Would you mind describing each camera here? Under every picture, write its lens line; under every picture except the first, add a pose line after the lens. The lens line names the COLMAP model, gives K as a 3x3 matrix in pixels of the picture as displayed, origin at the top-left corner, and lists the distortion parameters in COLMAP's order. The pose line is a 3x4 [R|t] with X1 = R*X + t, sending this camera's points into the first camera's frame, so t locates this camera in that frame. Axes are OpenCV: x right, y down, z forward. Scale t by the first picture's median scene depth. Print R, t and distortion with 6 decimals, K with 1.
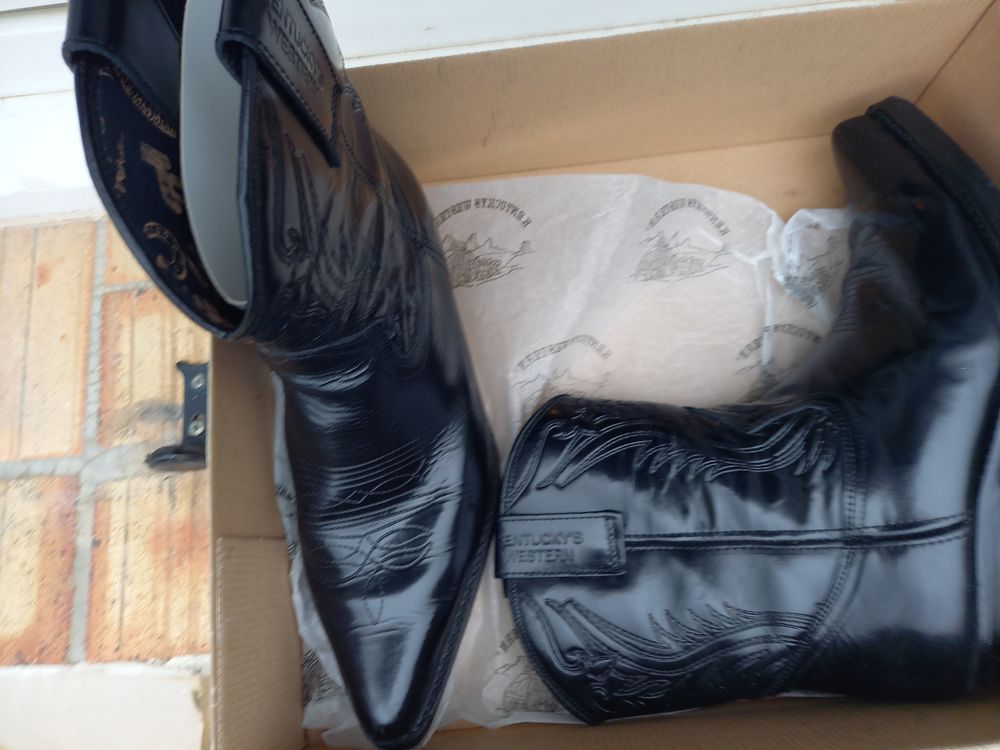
lens RADIAL K [[729.0, 0, 498.0], [0, 729.0, 373.3], [0, 0, 1]] dist [0.011984, -0.006934]
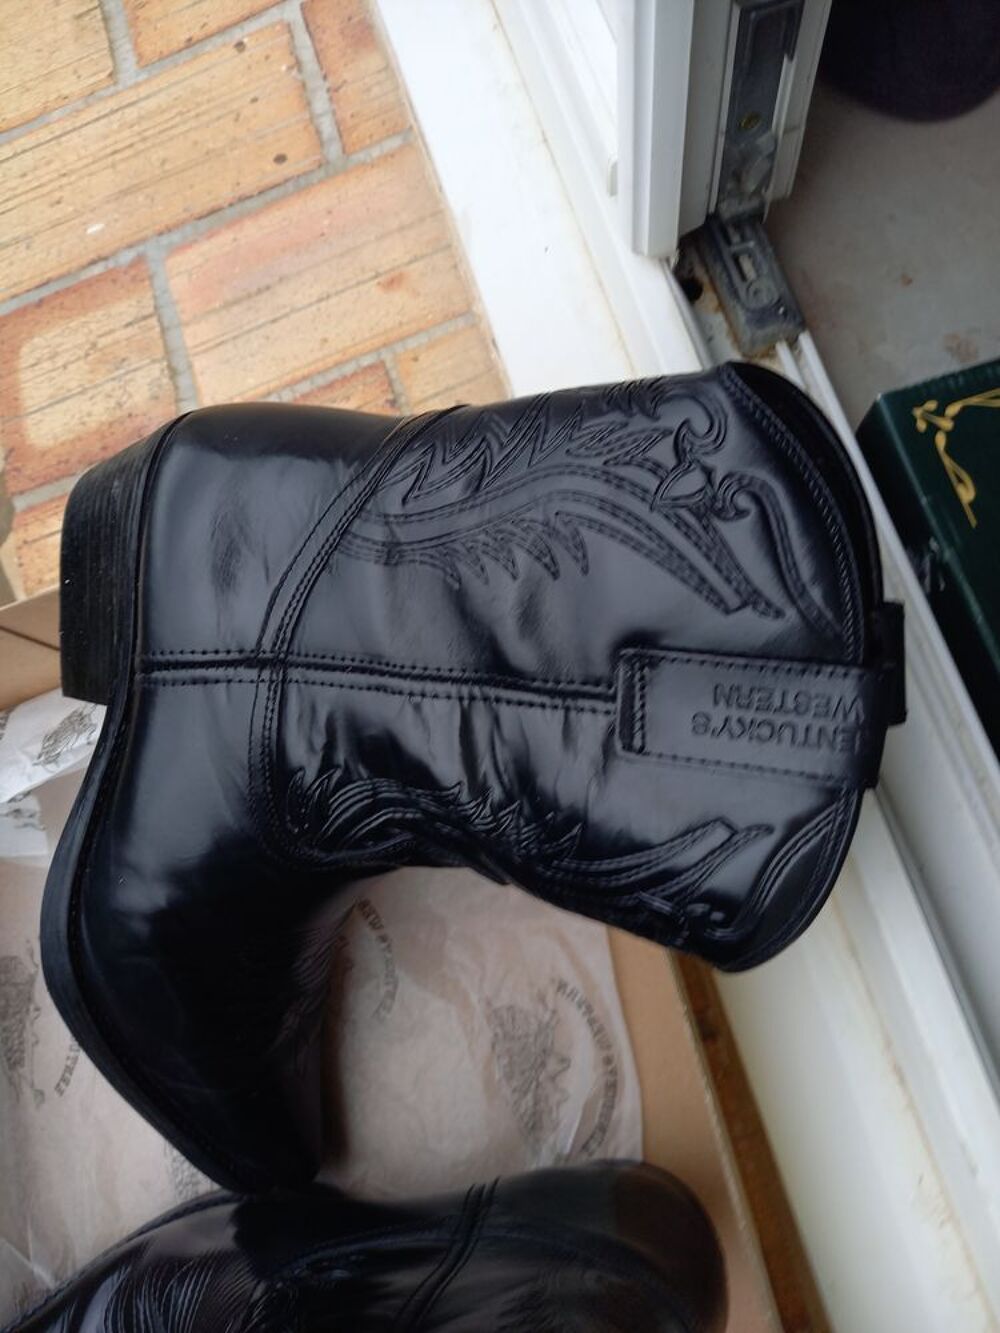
lens RADIAL K [[971.8, 0, 496.6], [0, 971.8, 668.4], [0, 0, 1]] dist [0.011984, -0.006934]
pose [[-0.945251, -0.094591, 0.312335, 0.034922], [0.160059, -0.968430, 0.191112, 0.110231], [0.284397, 0.230641, 0.930550, 0.310092]]
